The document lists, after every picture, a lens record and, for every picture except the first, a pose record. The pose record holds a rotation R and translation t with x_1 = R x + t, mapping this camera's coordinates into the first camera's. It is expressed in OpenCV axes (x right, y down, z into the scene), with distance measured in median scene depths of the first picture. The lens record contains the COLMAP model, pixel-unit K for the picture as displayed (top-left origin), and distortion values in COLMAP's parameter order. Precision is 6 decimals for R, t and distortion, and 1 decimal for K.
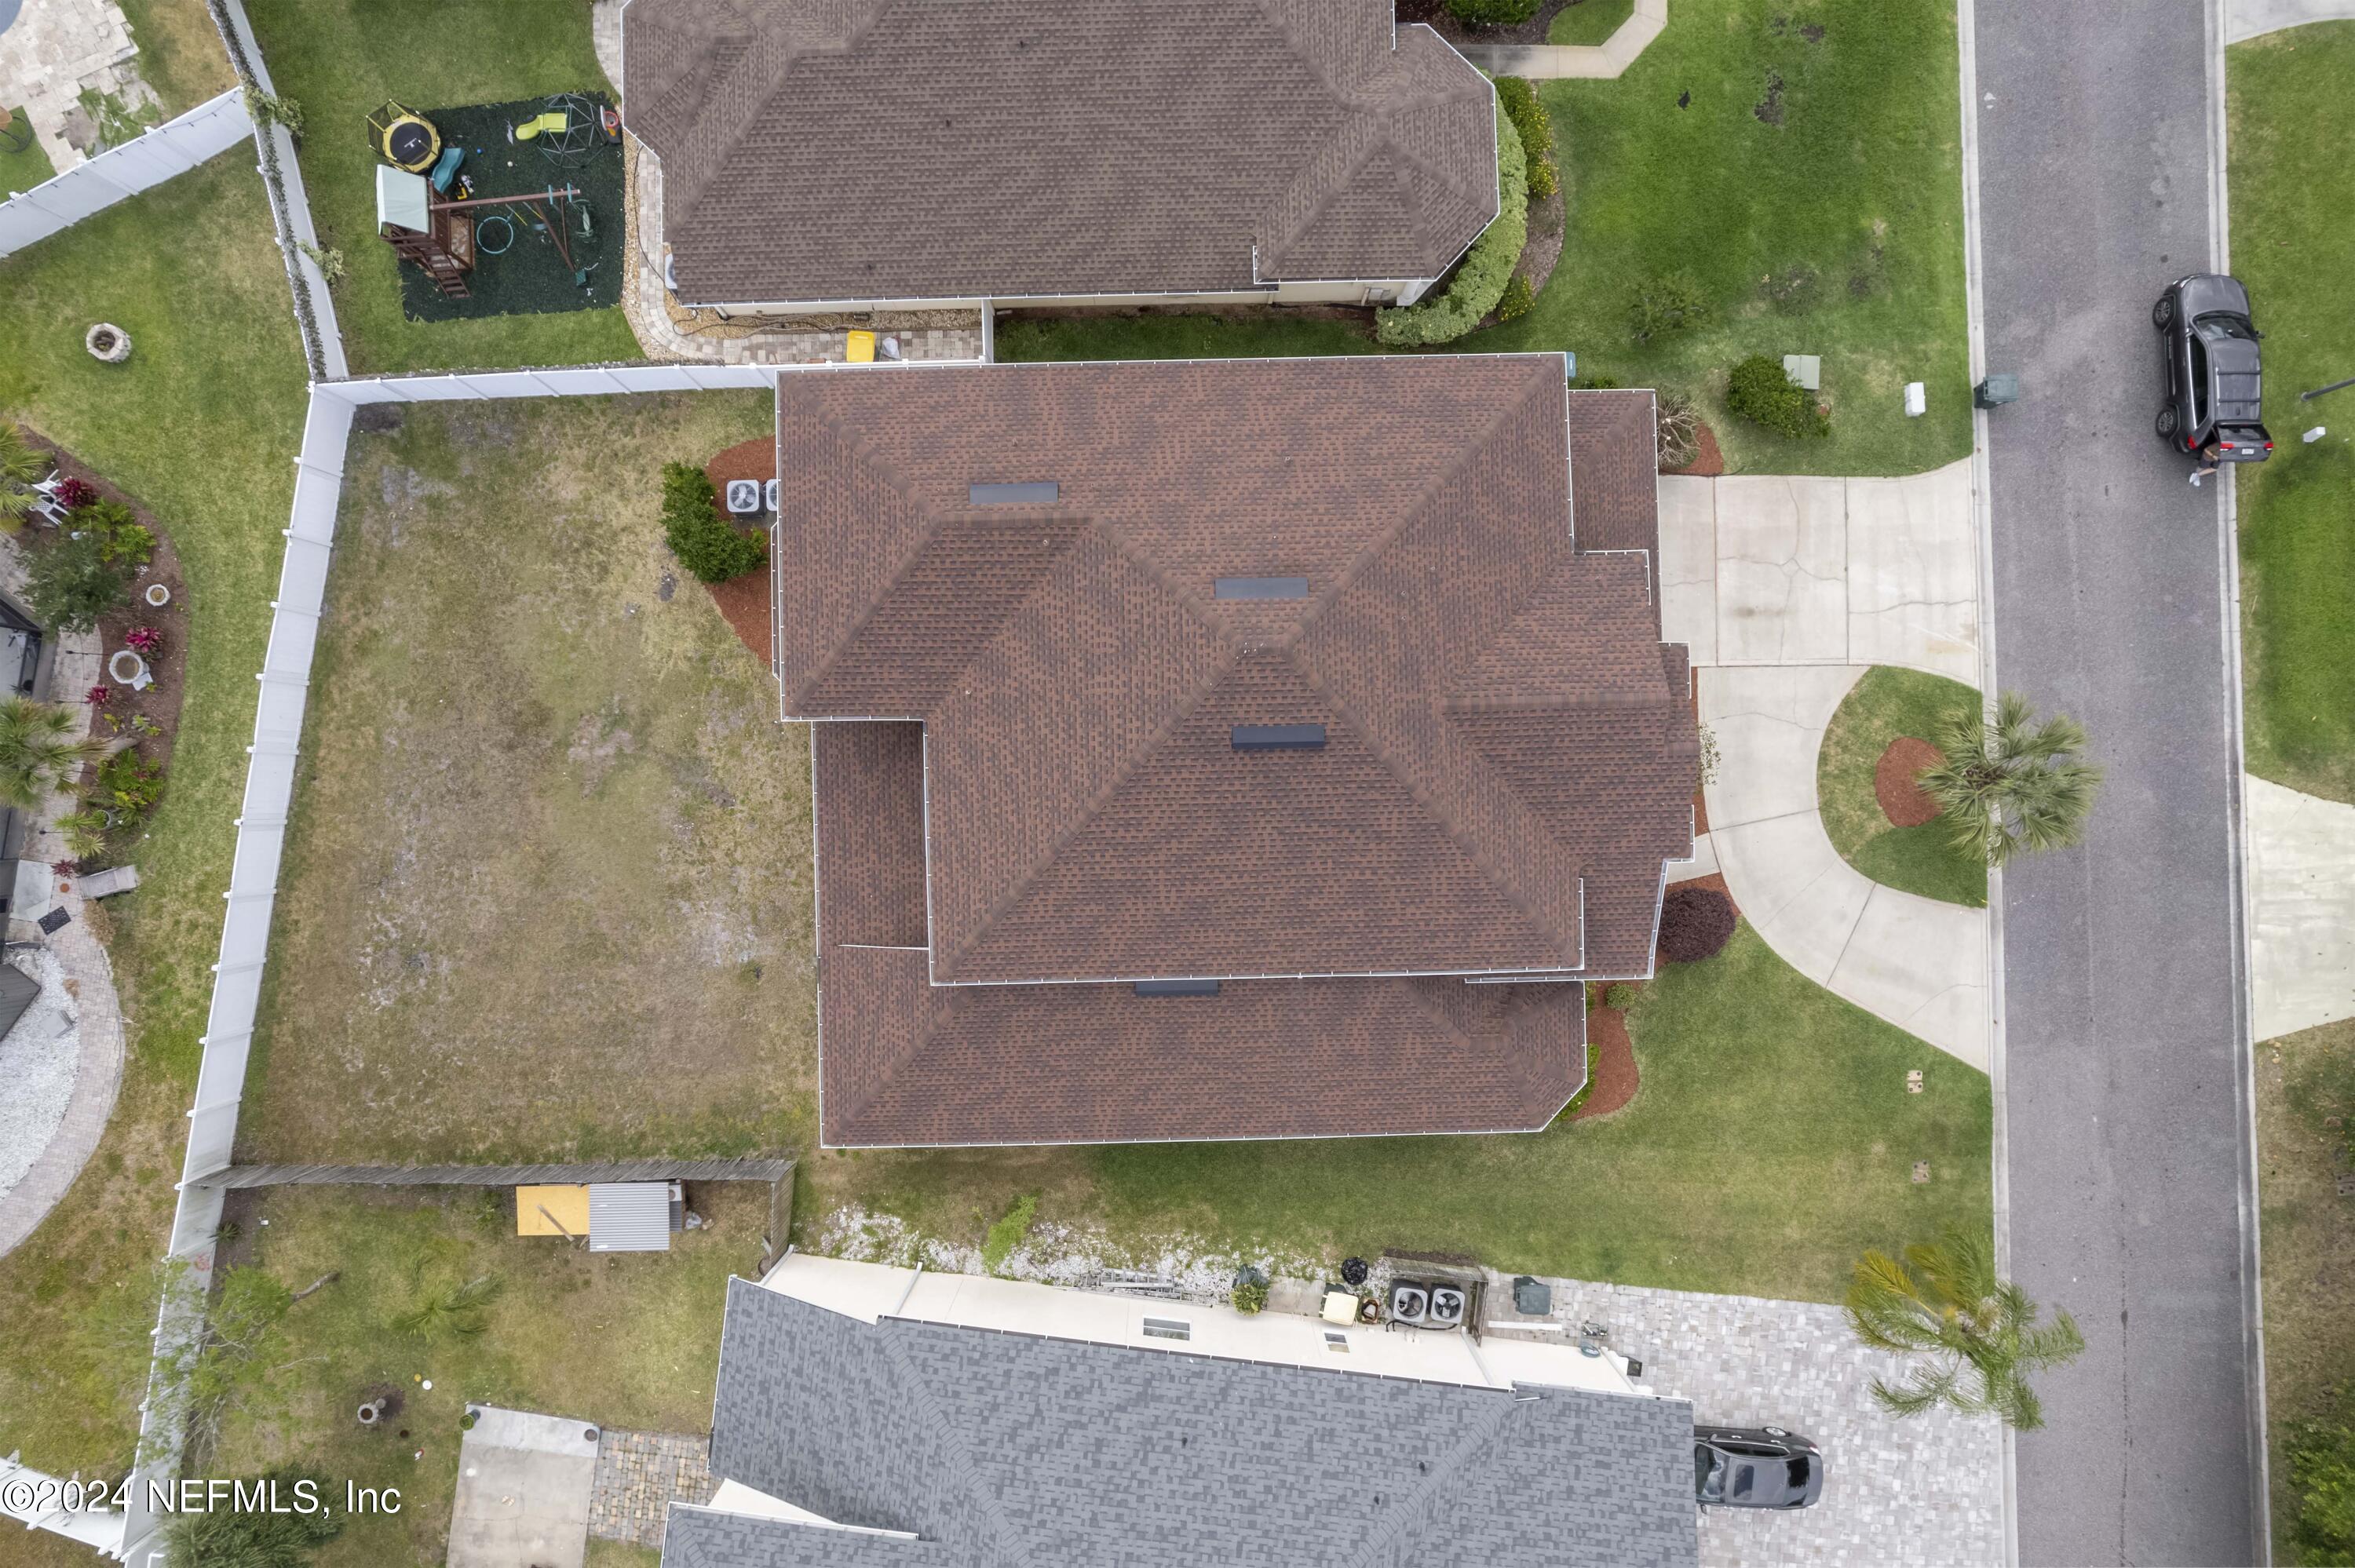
lens RADIAL K [[1487.4, 0, 1177.5], [0, 1487.4, 784.0], [0, 0, 1]] dist [-0.077208, 0.074090]
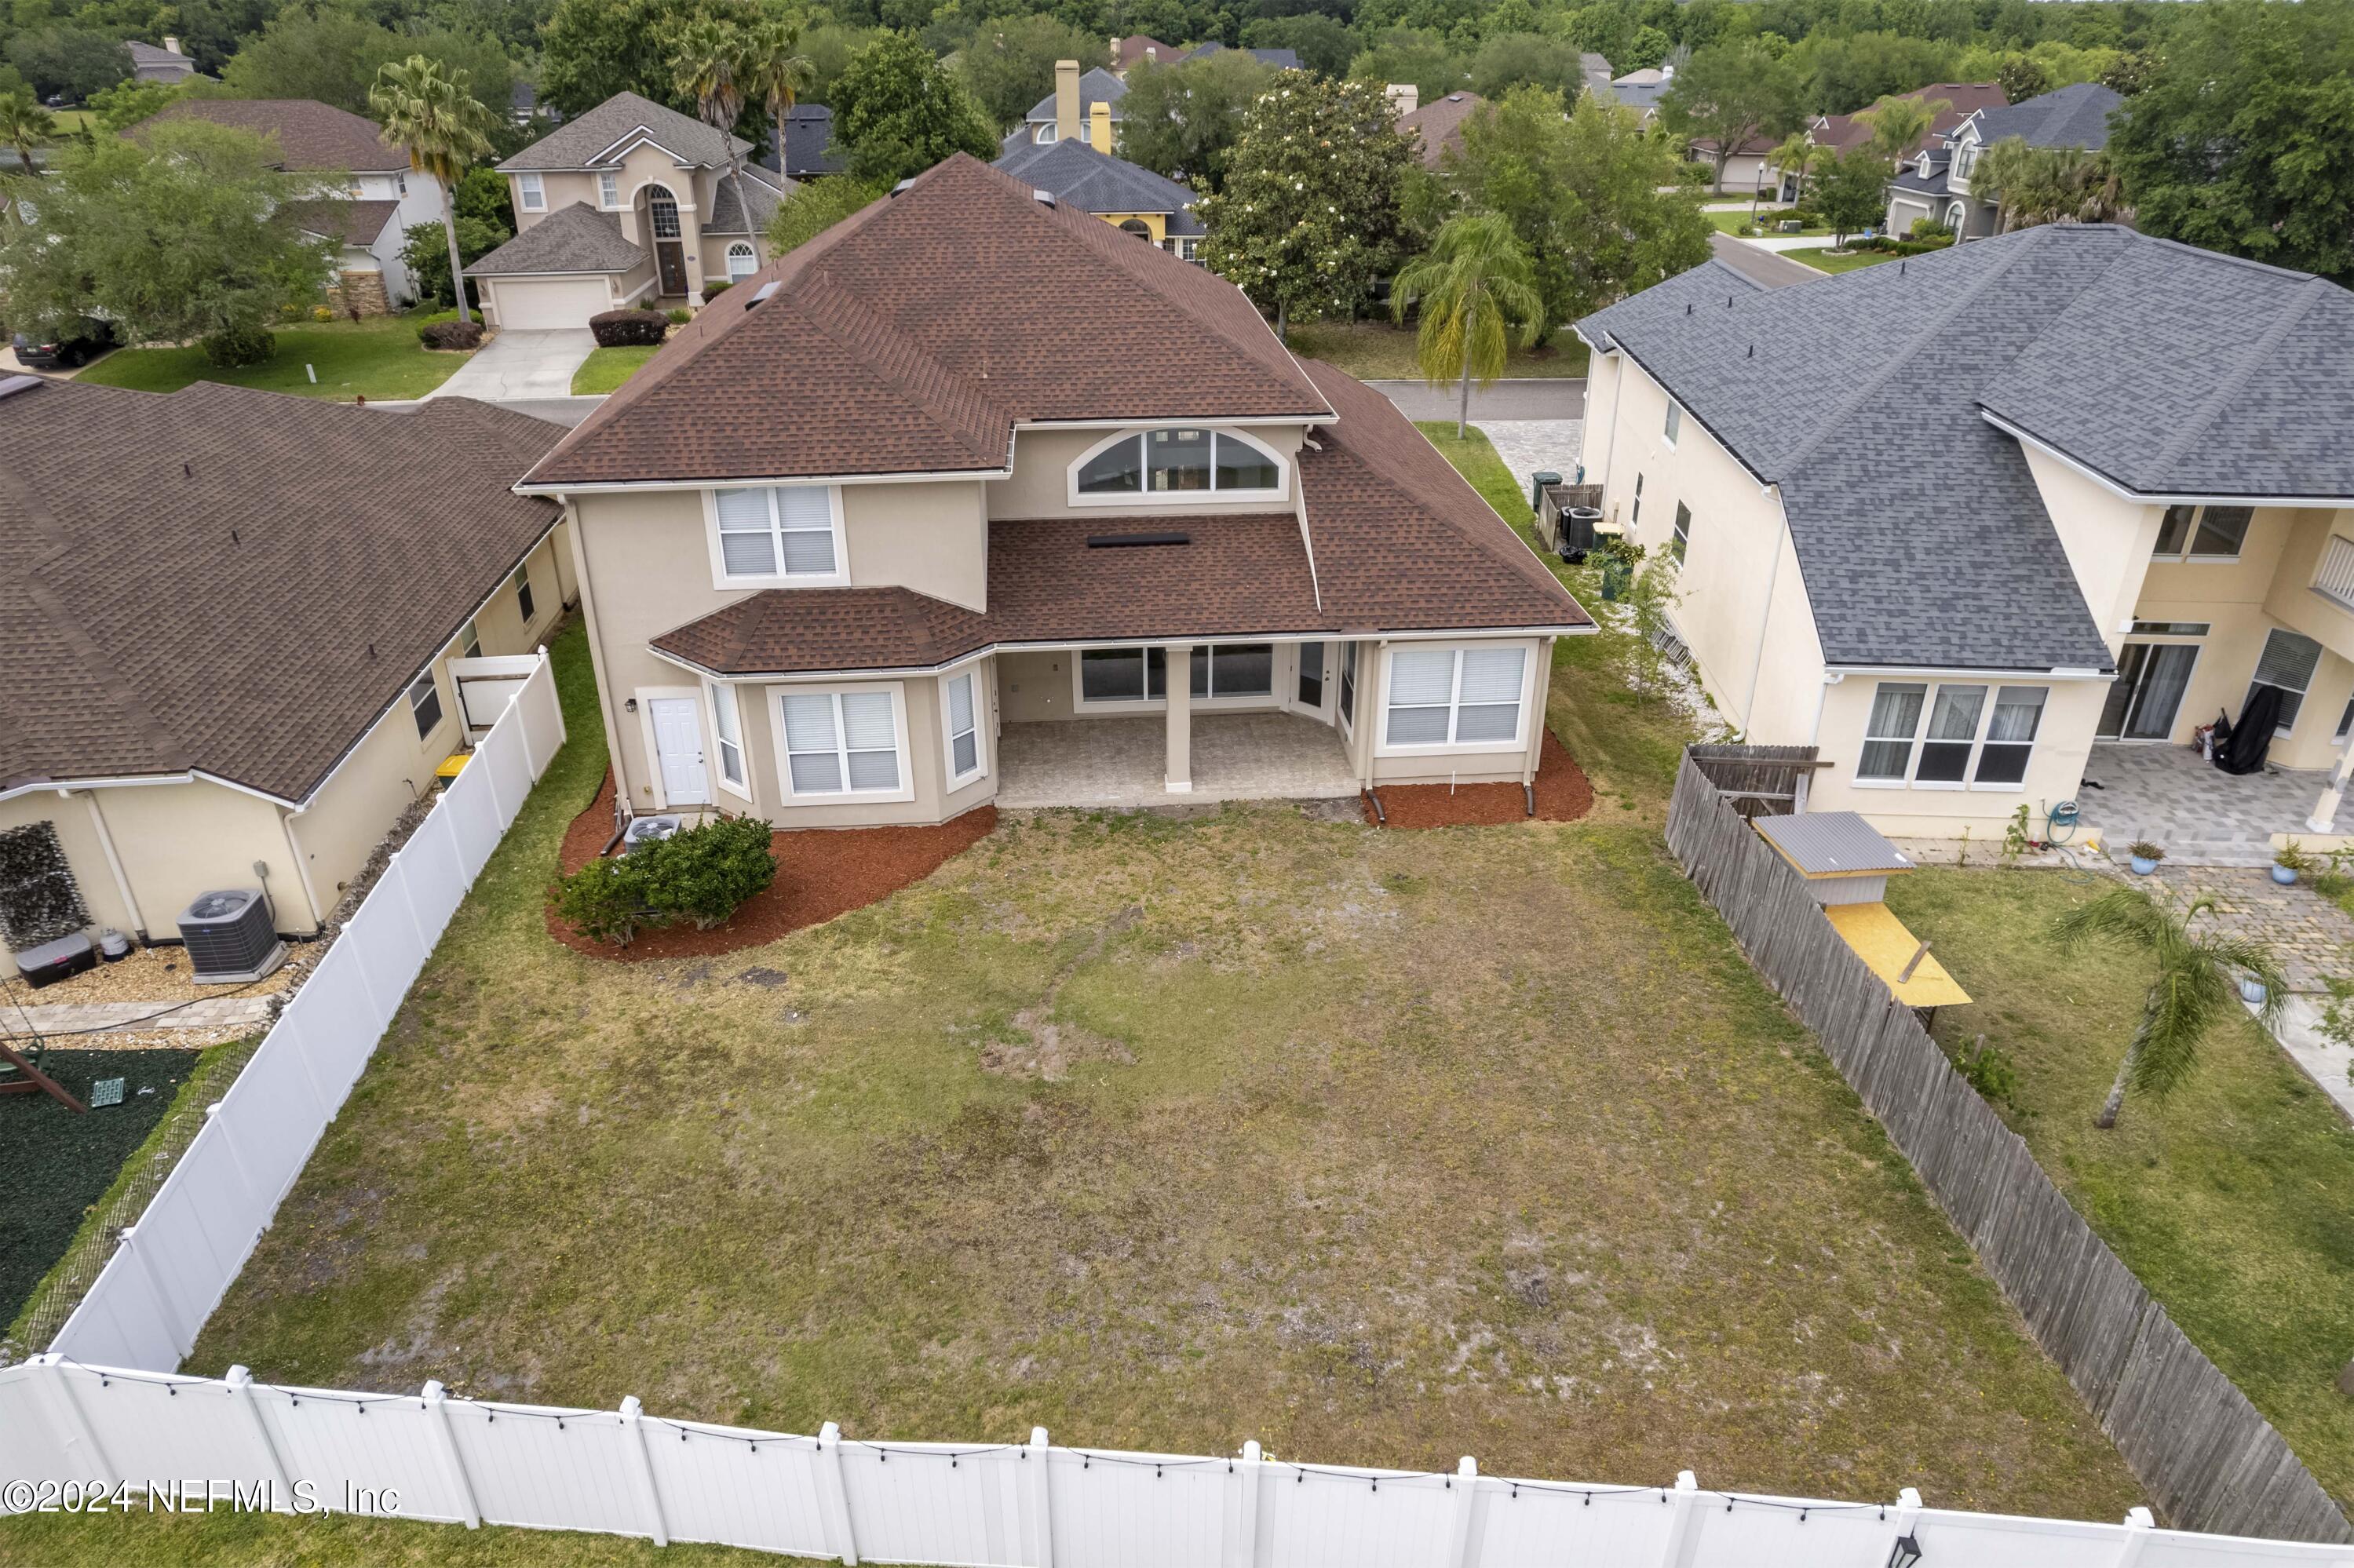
lens RADIAL K [[1486.9, 0, 1177.0], [0, 1486.9, 784.0], [0, 0, 1]] dist [-0.077208, 0.074090]
pose [[-0.066137, -0.475140, 0.877421, -0.822892], [0.997585, -0.012786, 0.068270, -0.011971], [-0.021219, 0.879817, 0.474838, 0.660903]]
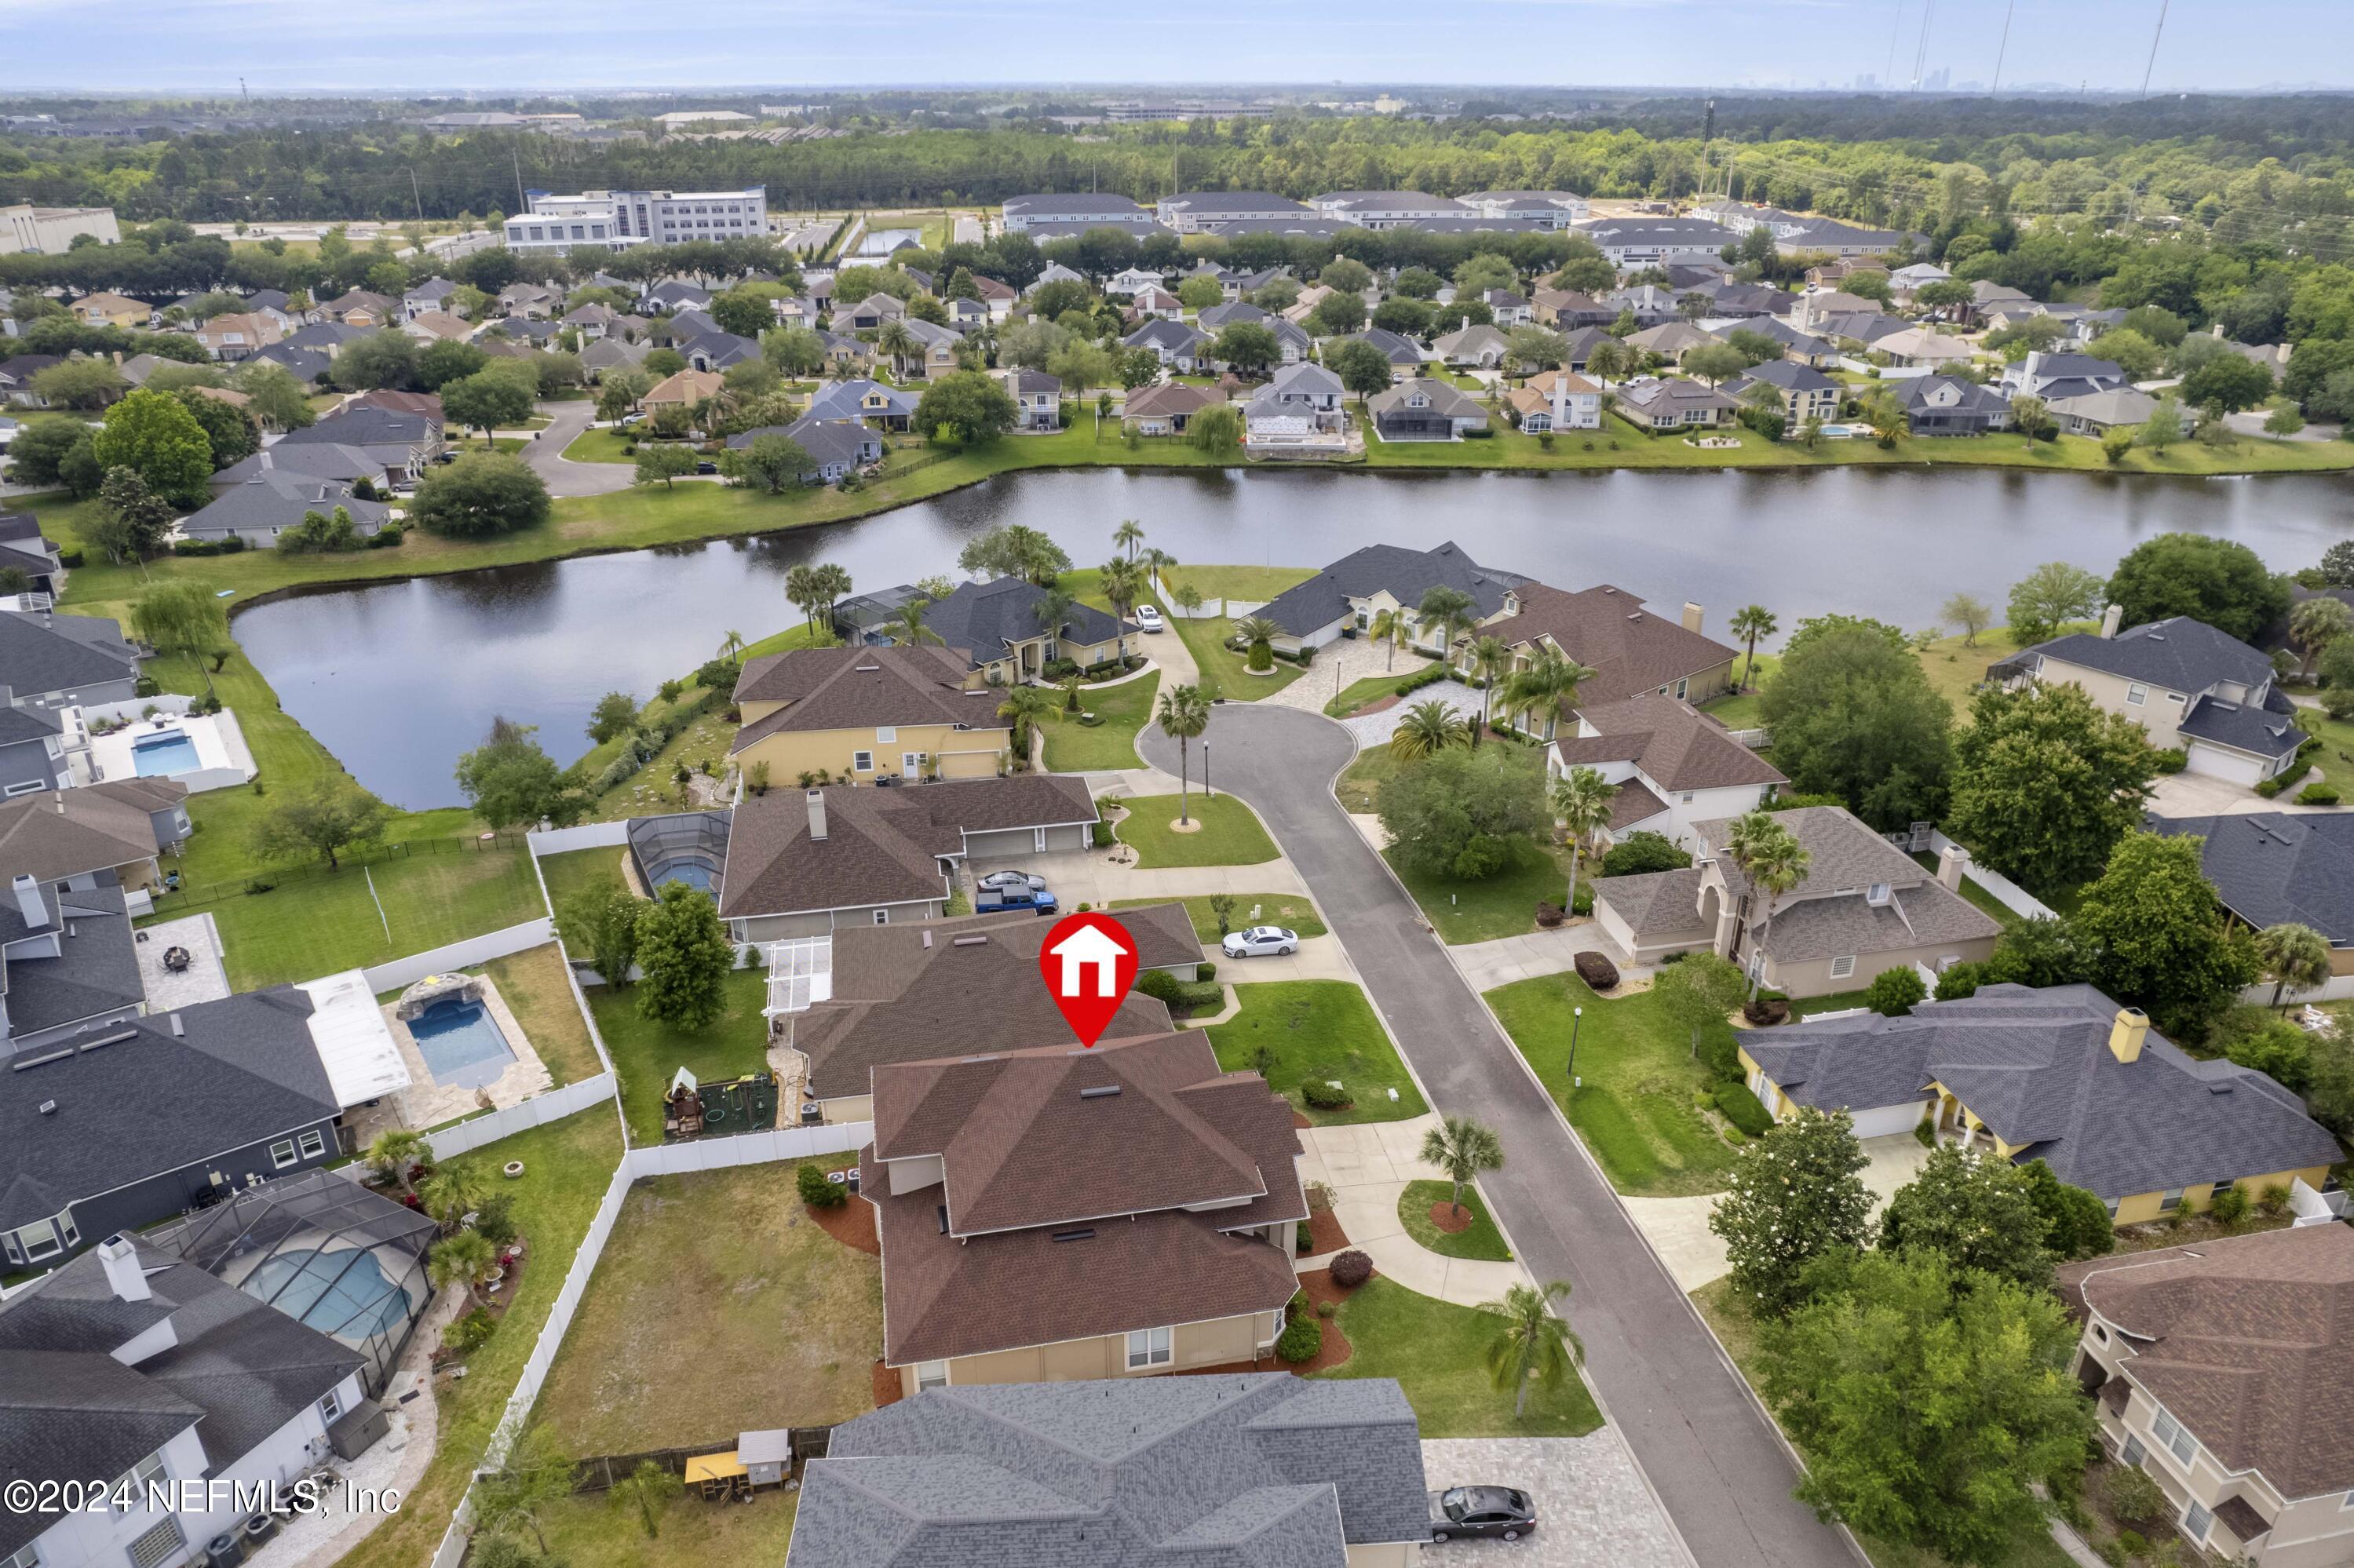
lens RADIAL K [[1542.2, 0, 1177.0], [0, 1542.2, 784.0], [0, 0, 1]] dist [-0.000515, -0.000087]
pose [[0.984349, -0.084793, 0.154490, -0.114180], [0.176015, 0.429737, -0.885633, 1.499769], [0.008706, 0.898964, 0.437936, -0.397323]]
